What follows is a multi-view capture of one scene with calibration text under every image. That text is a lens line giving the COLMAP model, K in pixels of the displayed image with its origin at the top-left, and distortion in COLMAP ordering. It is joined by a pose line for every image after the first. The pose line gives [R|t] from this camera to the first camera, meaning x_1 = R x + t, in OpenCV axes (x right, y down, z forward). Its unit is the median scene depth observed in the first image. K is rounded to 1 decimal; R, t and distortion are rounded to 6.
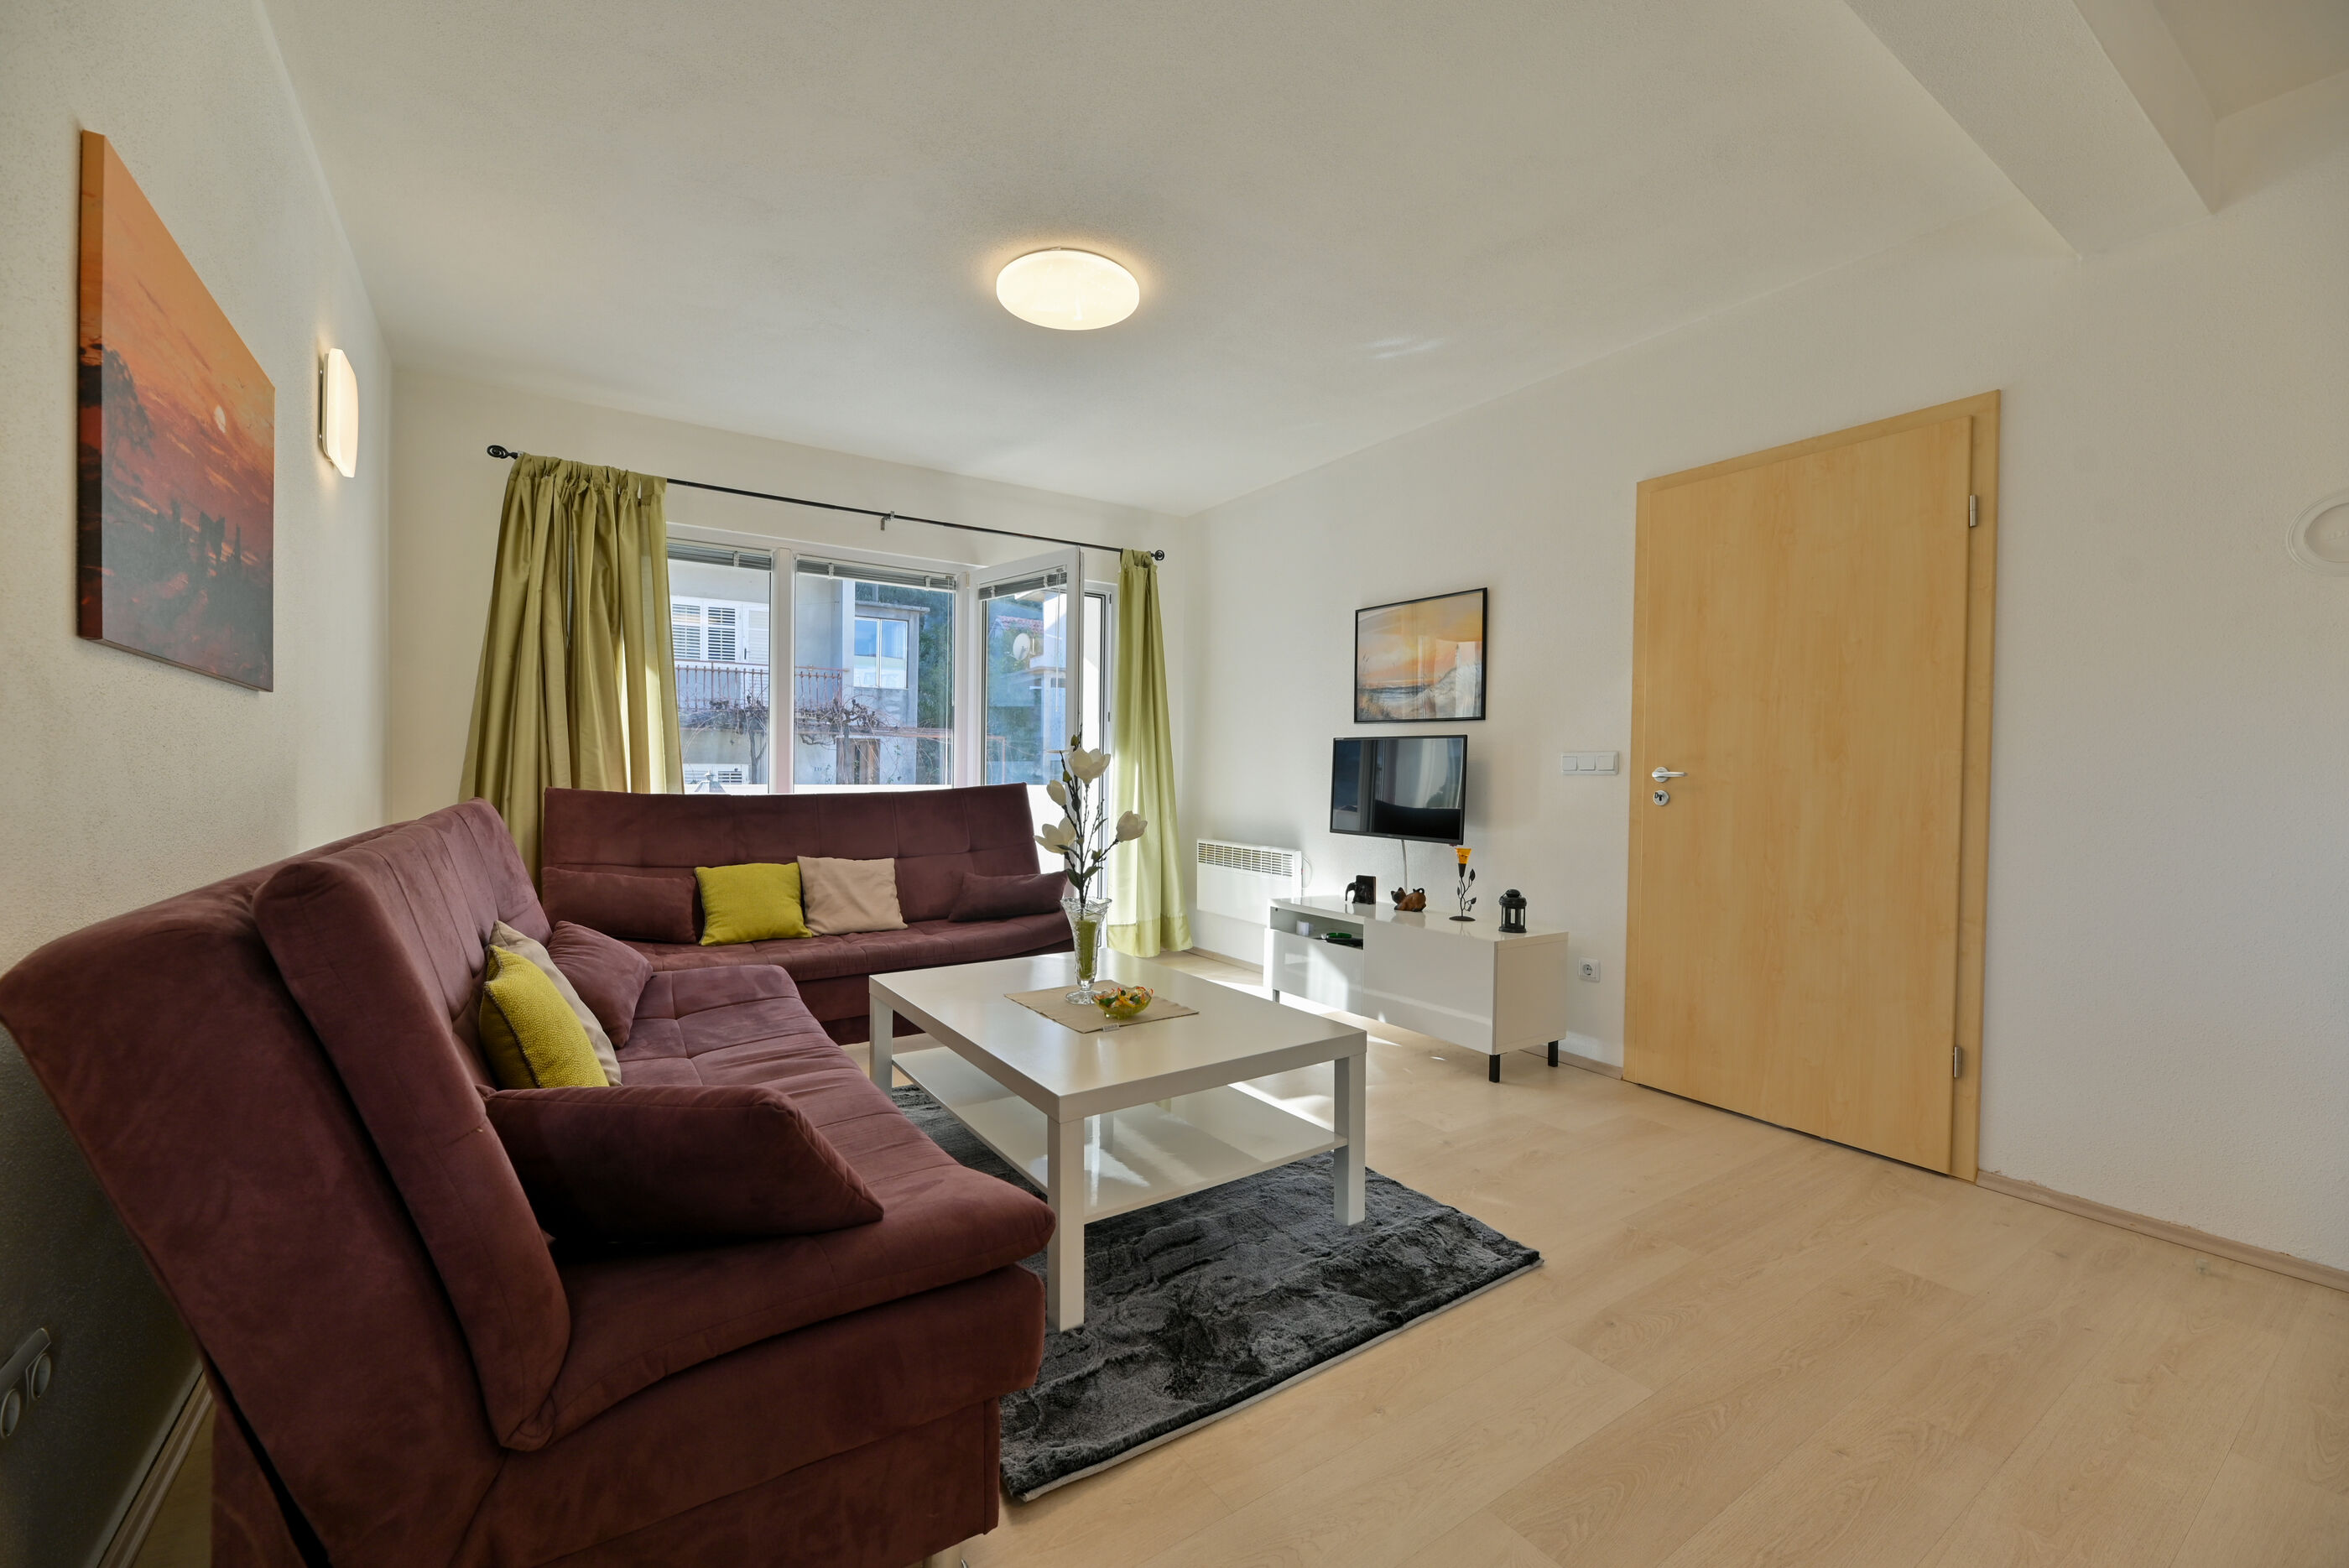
lens RADIAL K [[941.3, 0, 1167.7], [0, 941.3, 785.3], [0, 0, 1]] dist [0.000178, -0.003666]
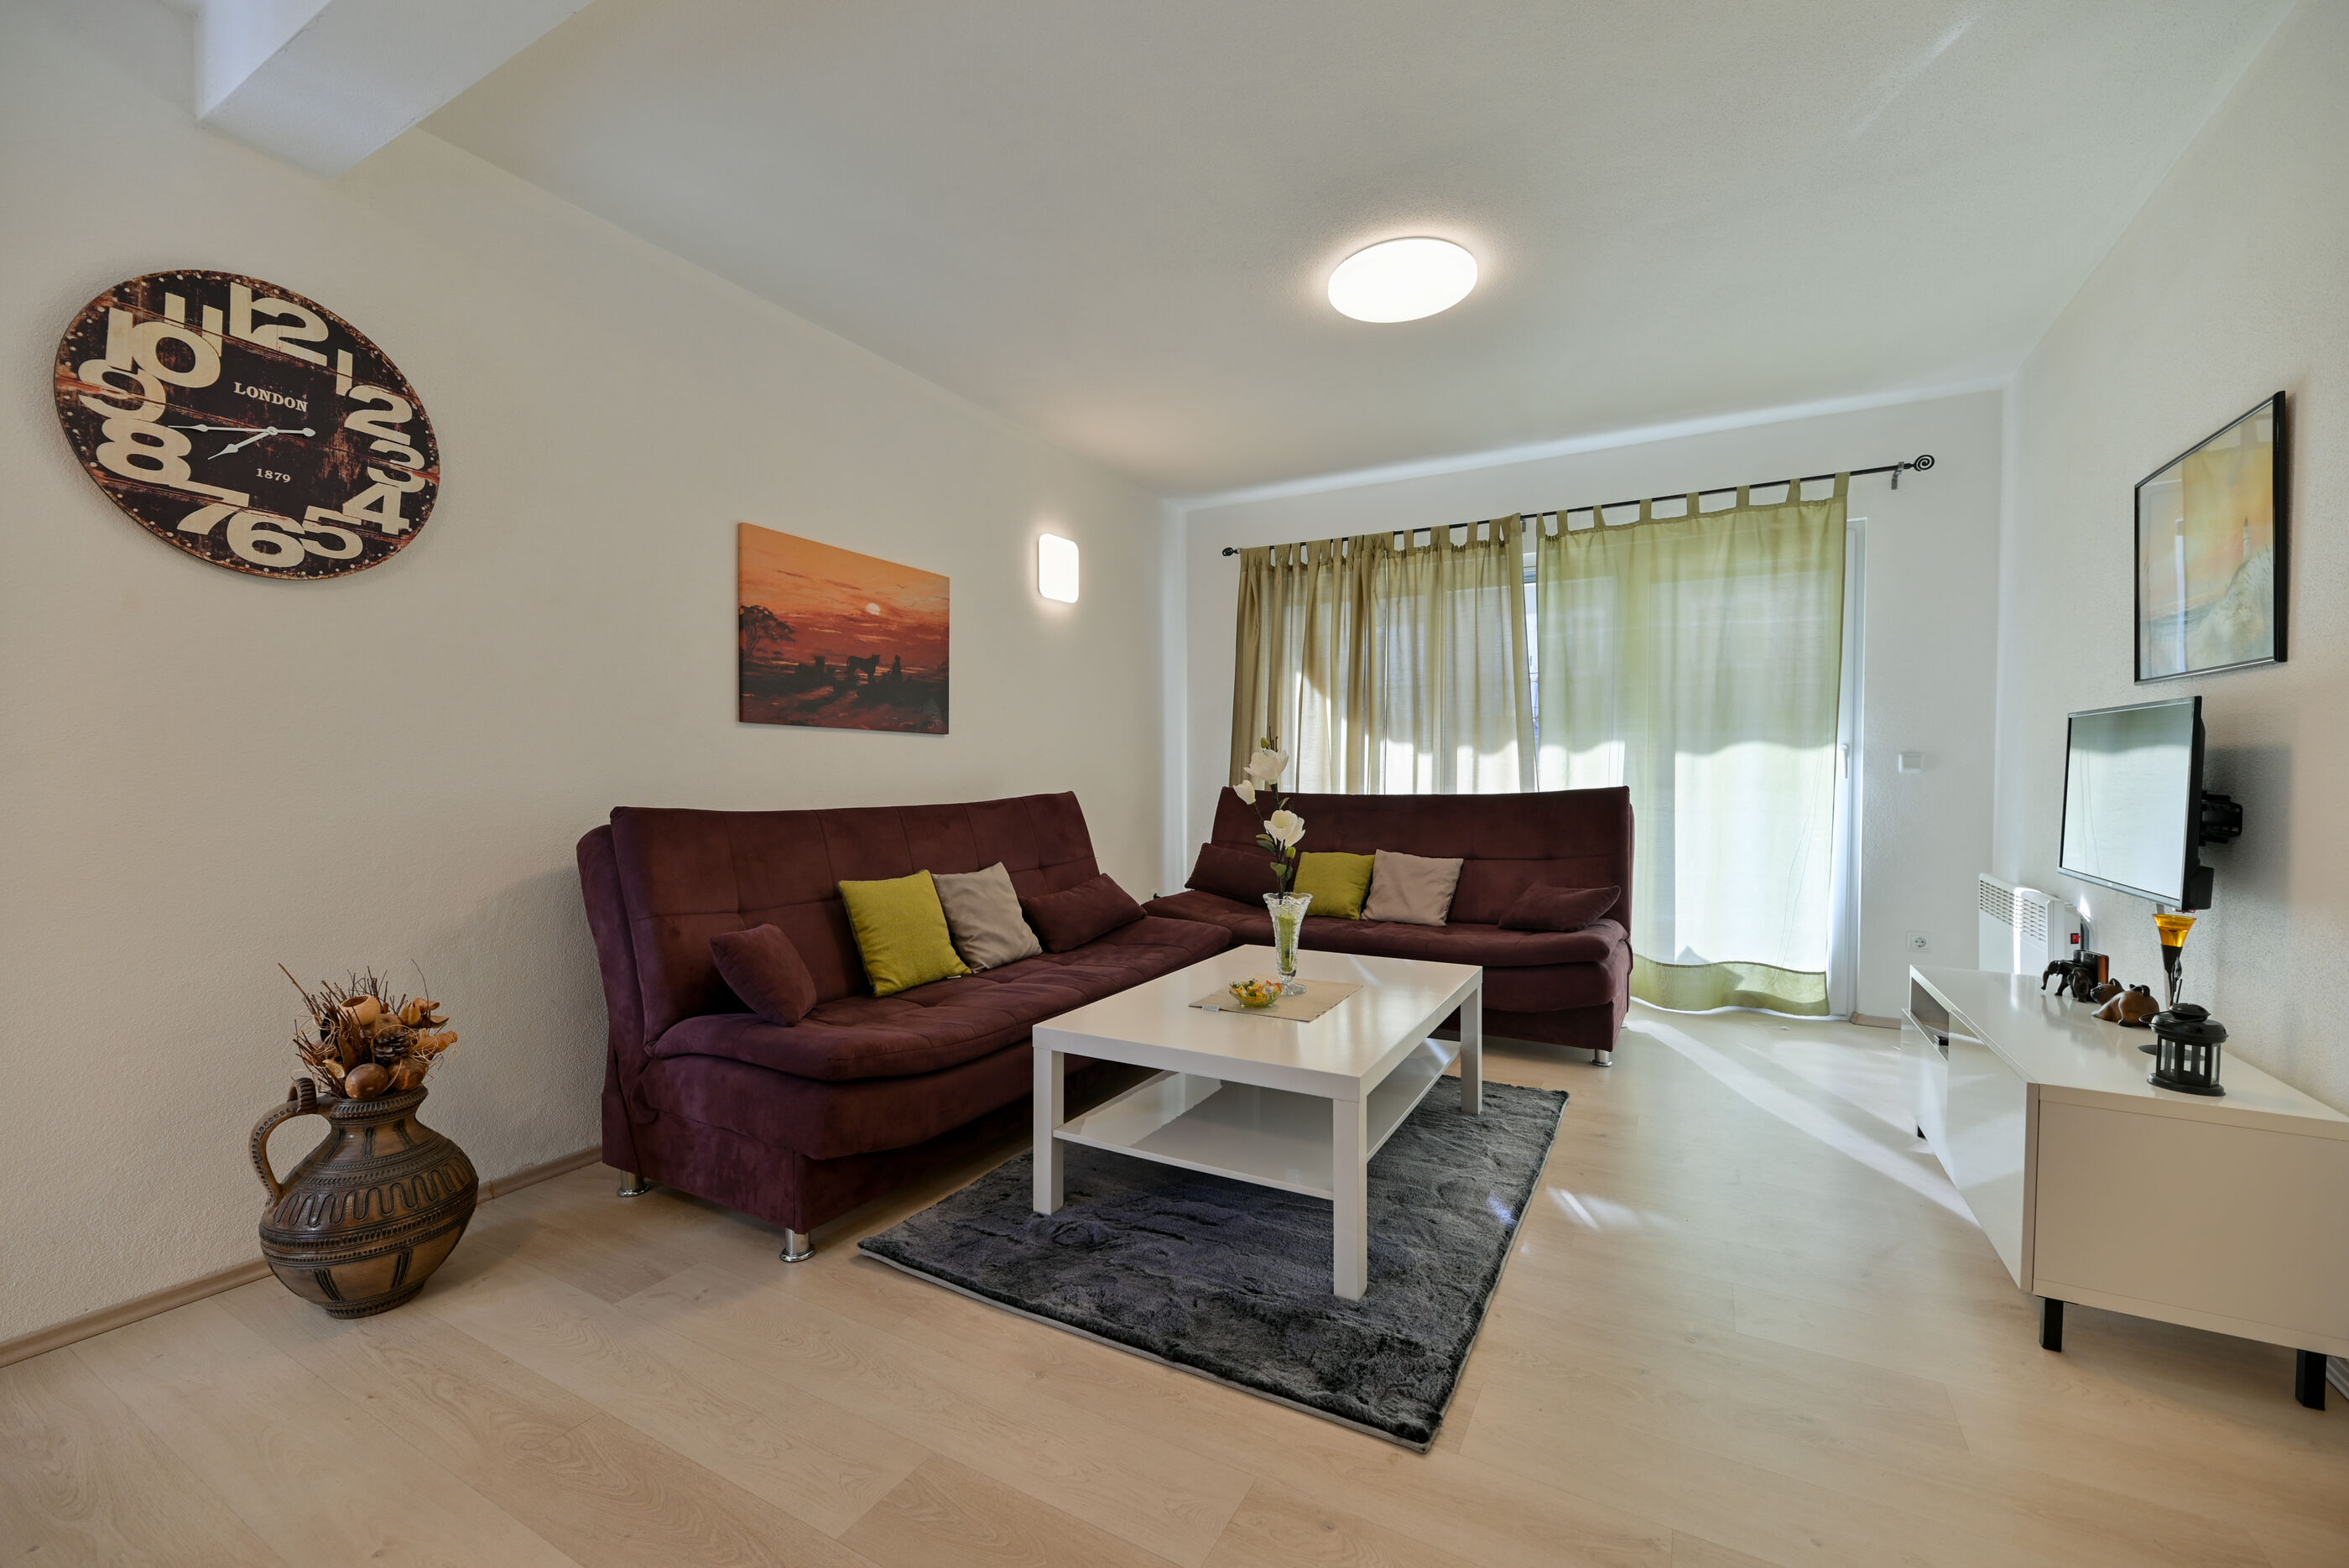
lens RADIAL K [[941.3, 0, 1175.7], [0, 941.3, 791.7], [0, 0, 1]] dist [0.000178, -0.003666]
pose [[0.456897, 0.010552, -0.889457, 0.521096], [-0.010040, 0.999927, 0.006705, 0.000299], [0.889463, 0.005866, 0.456970, 0.275505]]
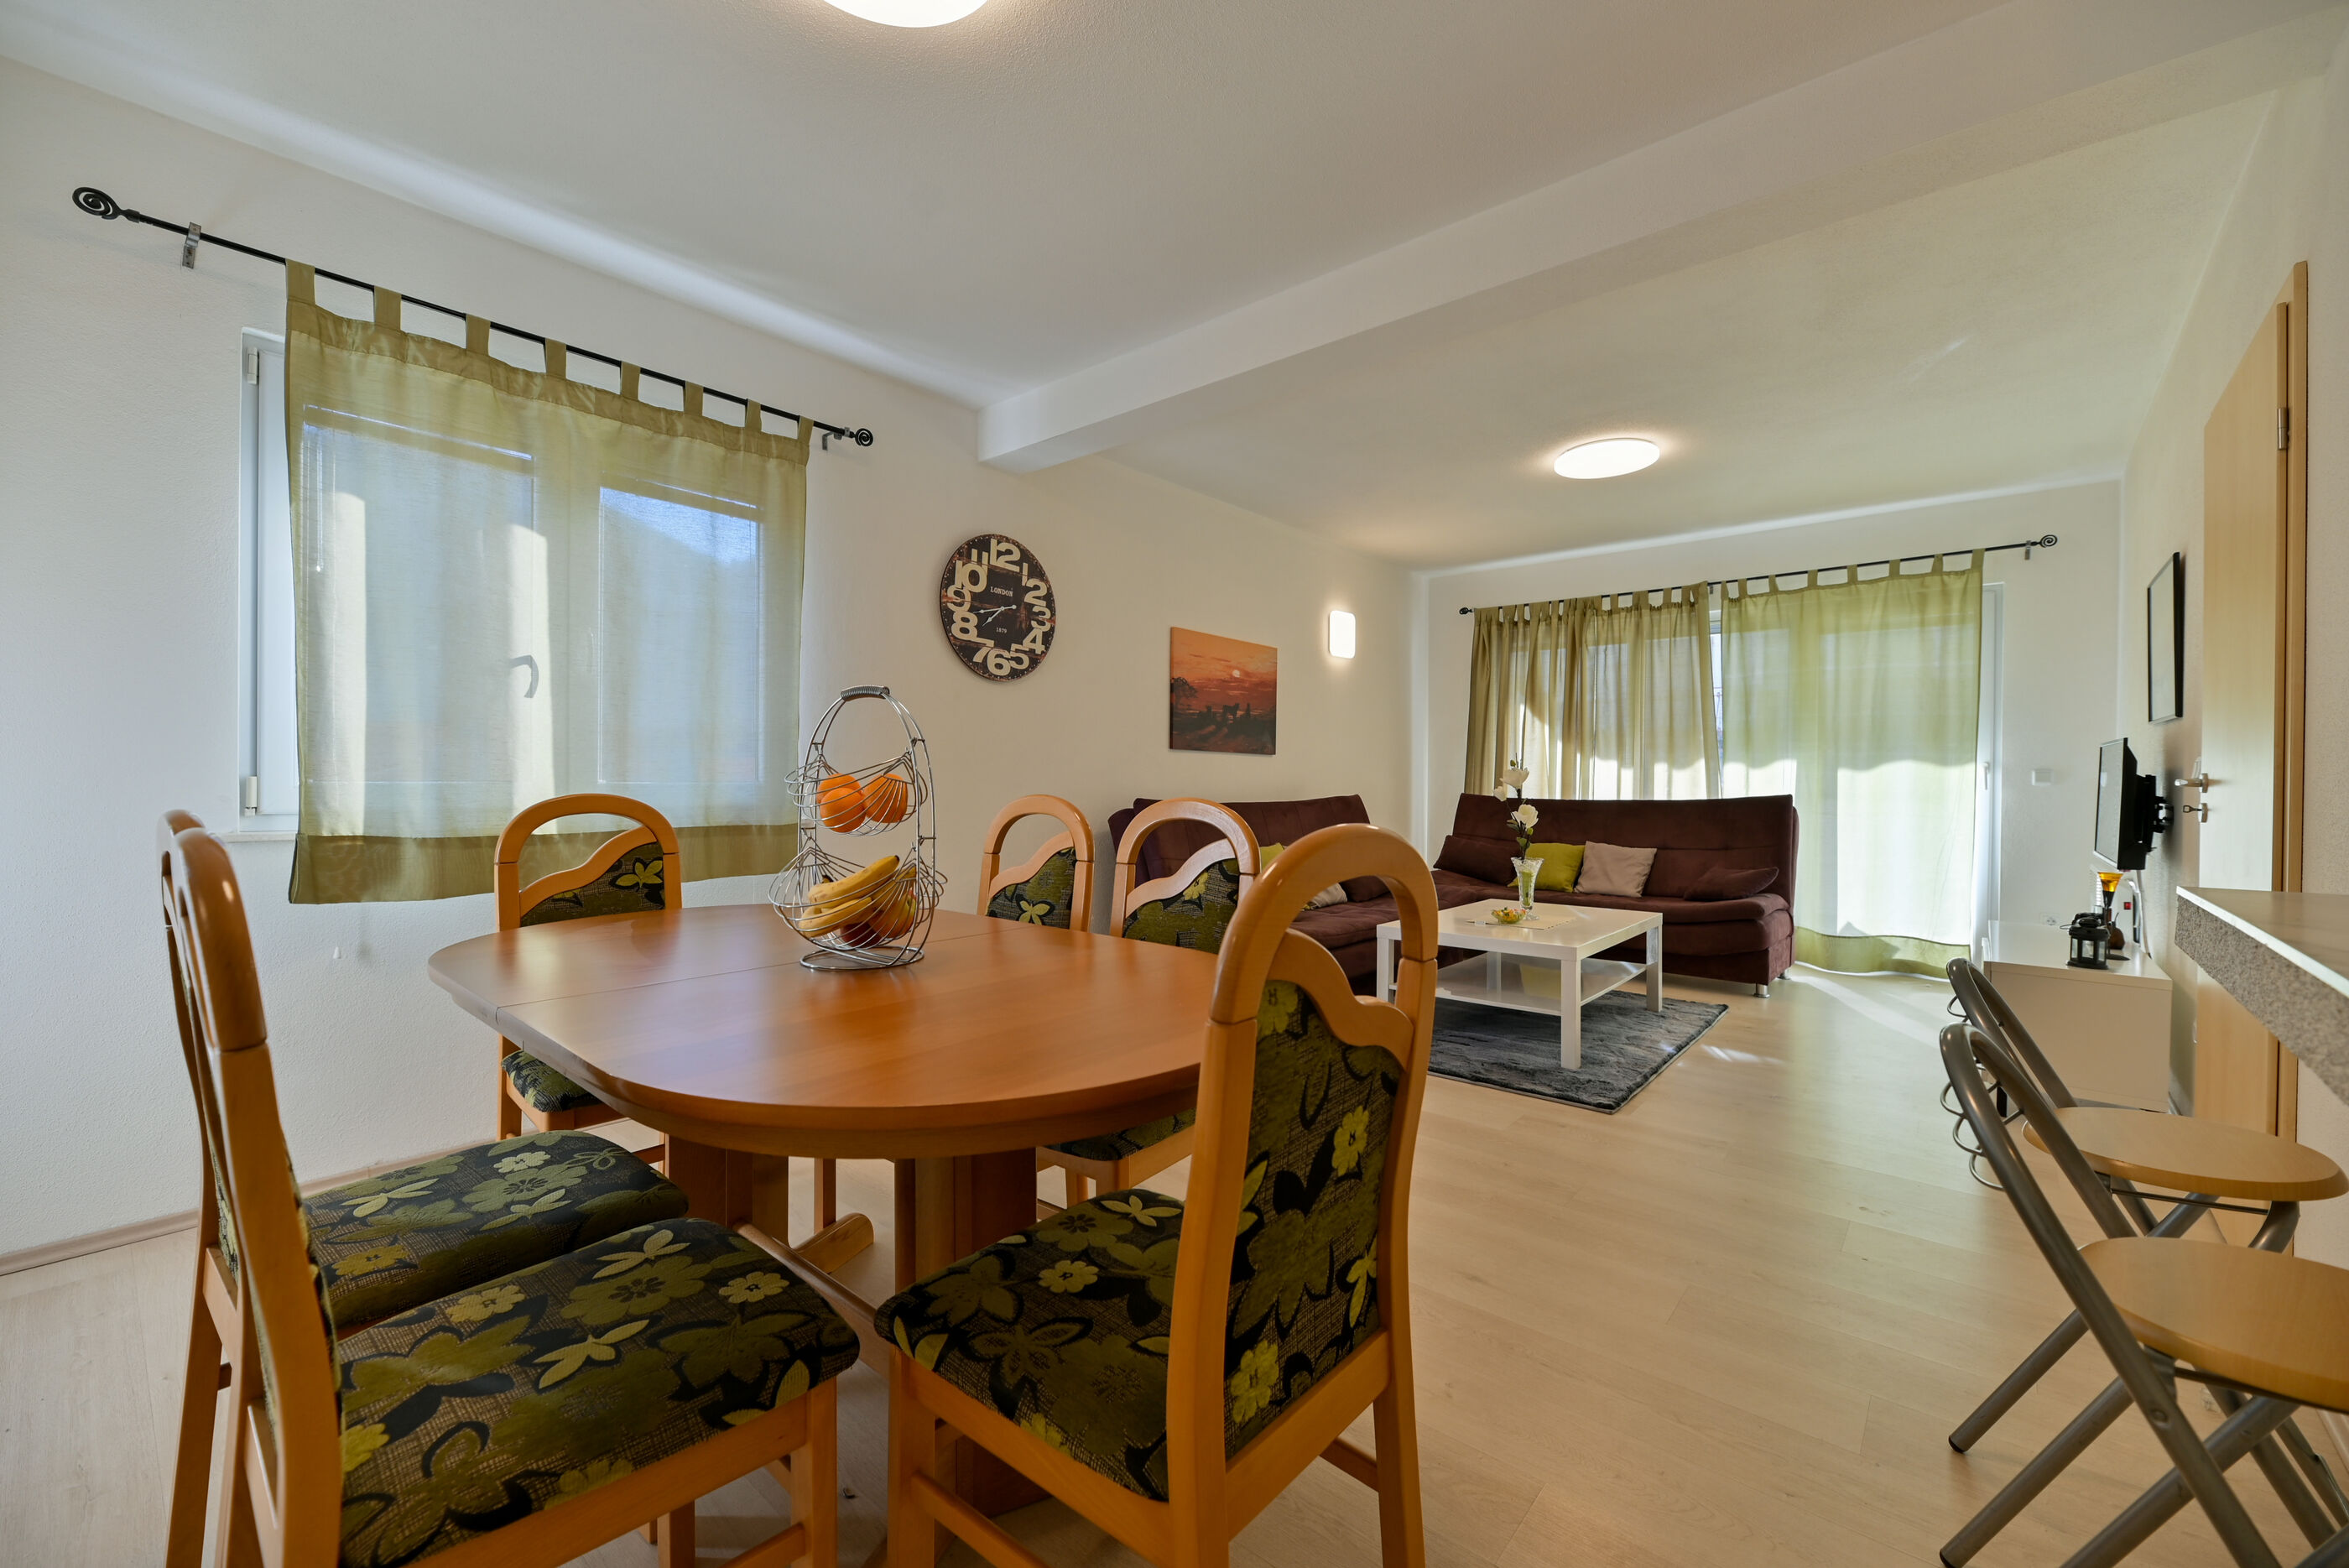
lens RADIAL K [[941.3, 0, 1172.6], [0, 941.3, 787.2], [0, 0, 1]] dist [0.000178, -0.003666]
pose [[0.268346, -0.000118, -0.963323, 0.898262], [-0.018978, 0.999805, -0.005409, 0.010338], [0.963136, 0.019734, 0.268291, -0.035446]]
